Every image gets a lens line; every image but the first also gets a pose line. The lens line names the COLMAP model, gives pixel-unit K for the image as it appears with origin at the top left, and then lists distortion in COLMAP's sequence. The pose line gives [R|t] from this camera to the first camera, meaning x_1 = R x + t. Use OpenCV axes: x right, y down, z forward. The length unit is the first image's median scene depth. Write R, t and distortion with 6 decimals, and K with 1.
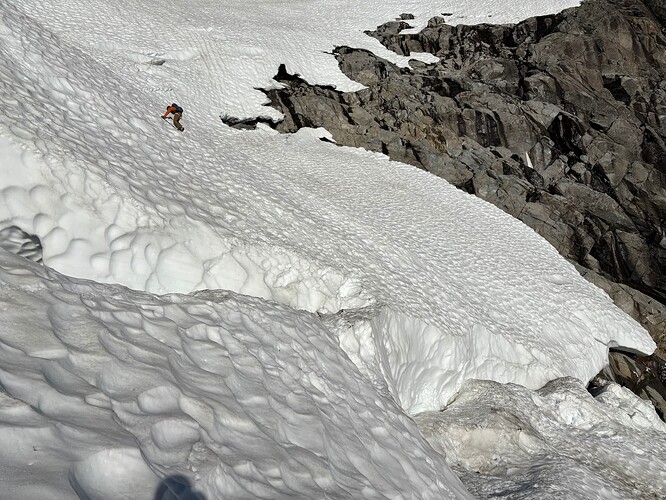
lens RADIAL K [[498.5, 0, 332.9], [0, 498.5, 250.1], [0, 0, 1]] dist [0.034072, -0.015727]
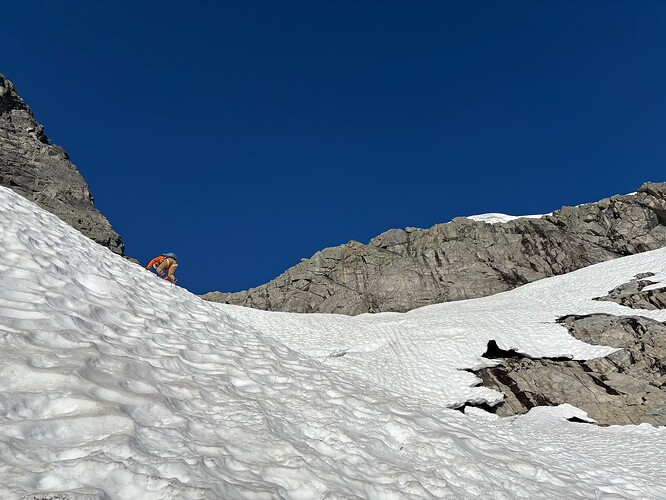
lens RADIAL K [[498.5, 0, 328.9], [0, 498.5, 252.1], [0, 0, 1]] dist [0.034072, -0.015727]
pose [[0.891712, -0.274696, -0.359712, -0.006599], [-0.000249, 0.794463, -0.607312, 0.002284], [0.452604, 0.541637, 0.708363, 0.256884]]
